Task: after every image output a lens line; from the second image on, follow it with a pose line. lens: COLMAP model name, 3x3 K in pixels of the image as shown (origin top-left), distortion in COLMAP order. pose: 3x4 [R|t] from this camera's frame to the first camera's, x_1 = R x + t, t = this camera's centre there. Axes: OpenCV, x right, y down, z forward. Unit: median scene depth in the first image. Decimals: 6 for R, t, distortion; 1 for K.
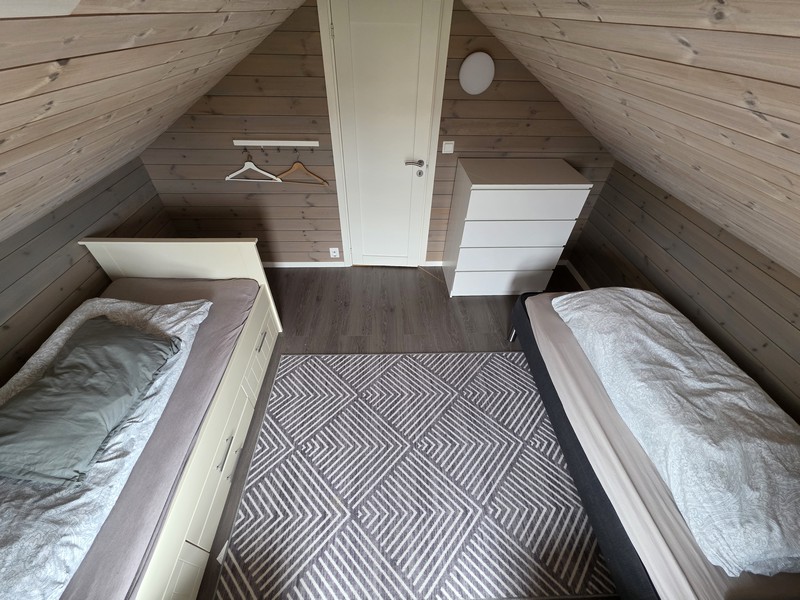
lens RADIAL K [[319.7, 0, 392.4], [0, 319.7, 302.0], [0, 0, 1]] dist [0.010014, -0.001031]
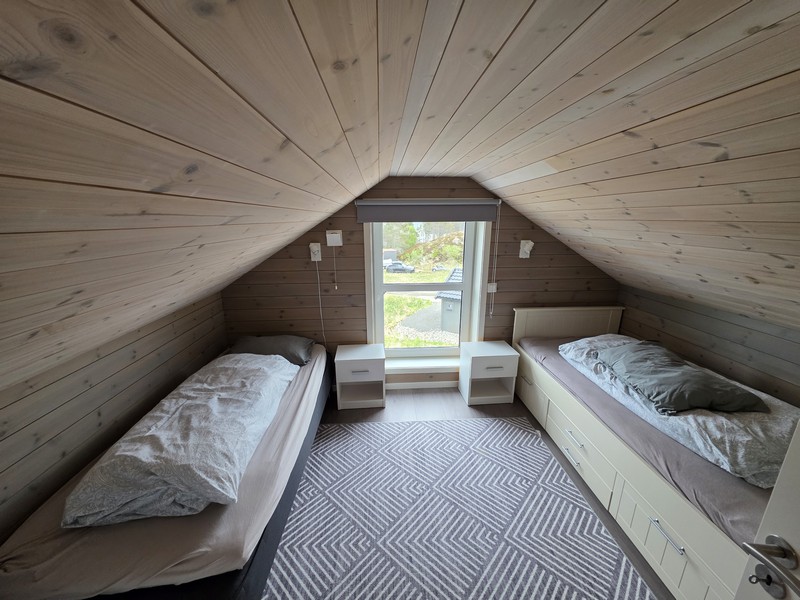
lens RADIAL K [[319.7, 0, 396.7], [0, 319.7, 303.7], [0, 0, 1]] dist [0.010014, -0.001031]
pose [[-0.999710, -0.008561, -0.022516, 0.192303], [-0.023634, 0.529389, 0.848050, -0.734612], [0.004660, 0.848336, -0.529437, 0.981856]]
